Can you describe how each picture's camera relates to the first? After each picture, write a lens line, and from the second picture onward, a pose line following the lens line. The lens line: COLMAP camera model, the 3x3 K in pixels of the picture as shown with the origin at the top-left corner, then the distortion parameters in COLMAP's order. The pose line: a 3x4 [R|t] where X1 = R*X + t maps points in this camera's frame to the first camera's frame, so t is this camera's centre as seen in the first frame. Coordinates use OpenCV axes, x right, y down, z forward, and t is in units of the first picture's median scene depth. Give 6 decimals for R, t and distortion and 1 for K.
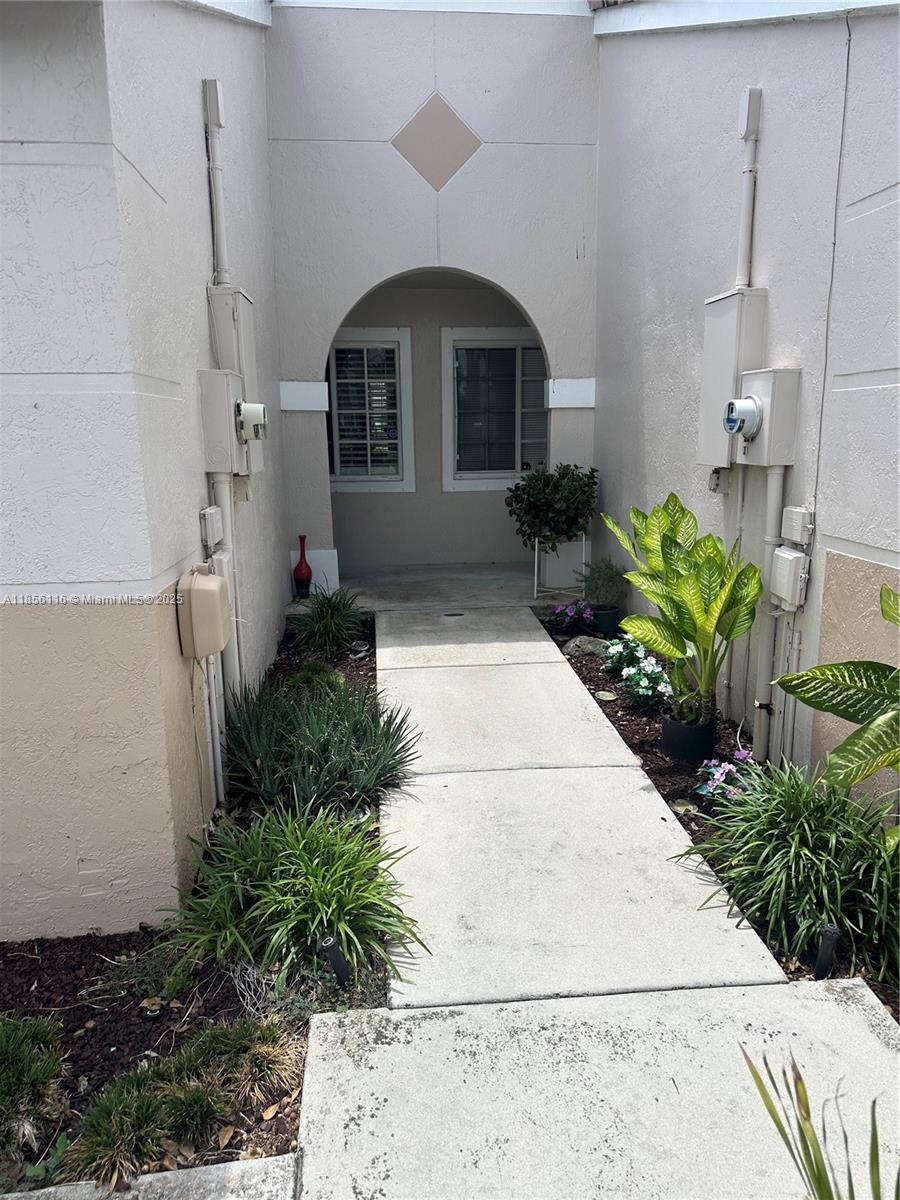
lens RADIAL K [[839.0, 0, 446.7], [0, 839.0, 607.4], [0, 0, 1]] dist [0.075097, -0.092910]
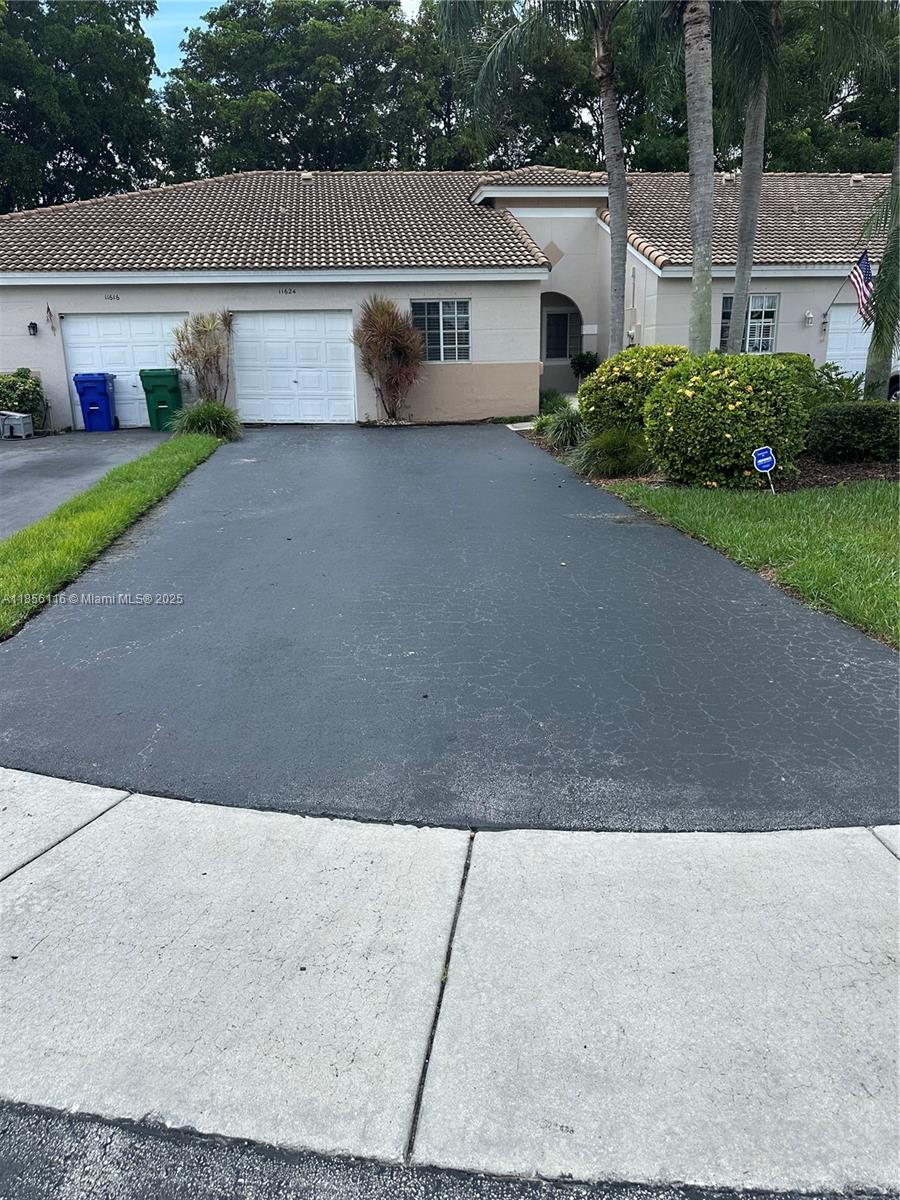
lens RADIAL K [[839.0, 0, 460.2], [0, 839.0, 625.0], [0, 0, 1]] dist [0.075097, -0.092910]
pose [[0.999025, -0.017628, 0.040475, -0.551357], [0.013795, 0.995560, 0.093111, 0.625714], [-0.041937, -0.092462, 0.994833, -2.562918]]
